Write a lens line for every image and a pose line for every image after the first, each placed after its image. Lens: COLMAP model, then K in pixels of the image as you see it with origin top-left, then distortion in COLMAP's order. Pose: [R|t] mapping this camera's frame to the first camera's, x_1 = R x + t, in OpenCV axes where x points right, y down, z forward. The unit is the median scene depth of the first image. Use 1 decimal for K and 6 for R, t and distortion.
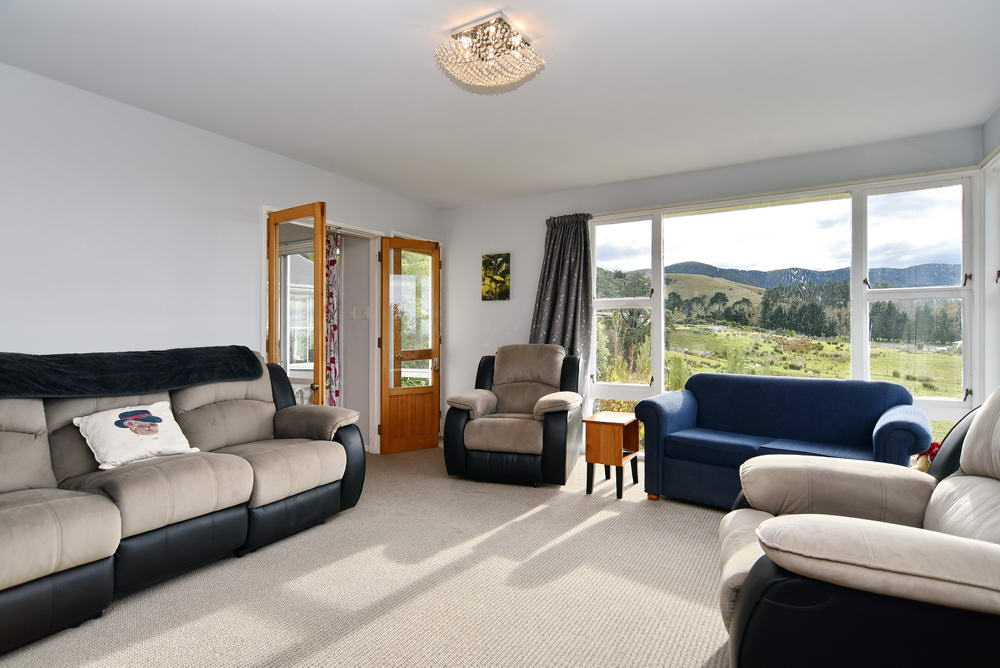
lens RADIAL K [[529.0, 0, 500.0], [0, 529.0, 334.0], [0, 0, 1]] dist [0.020651, 0.002200]
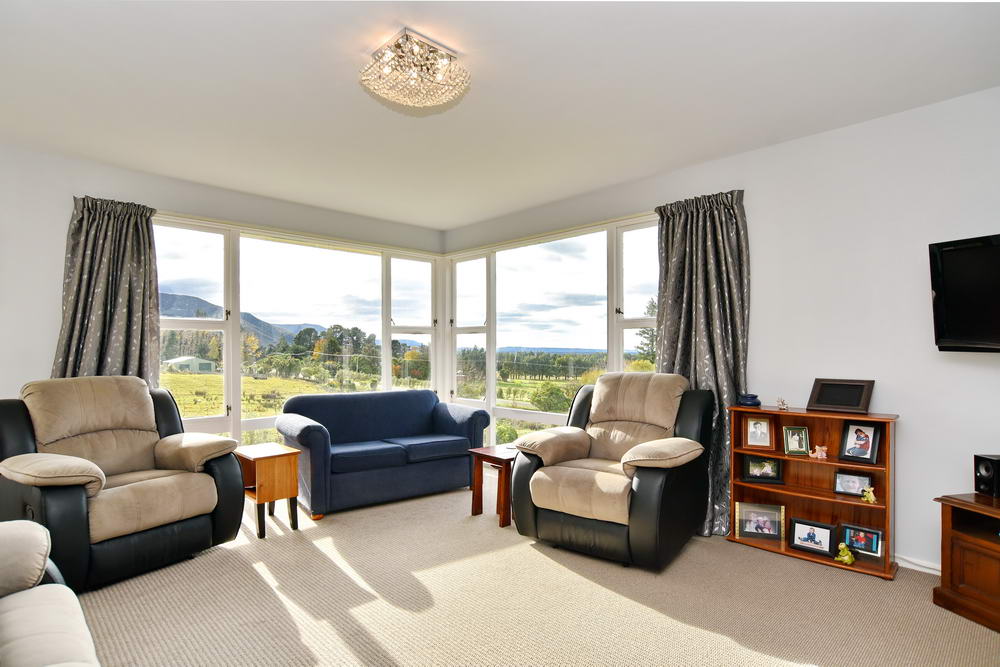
lens RADIAL K [[514.9, 0, 504.2], [0, 514.9, 358.4], [0, 0, 1]] dist [-0.001331, -0.000061]
pose [[0.257231, -0.014024, 0.966248, -0.600489], [0.010723, 0.999875, 0.011657, -0.008387], [-0.966291, 0.007363, 0.257349, 0.407124]]
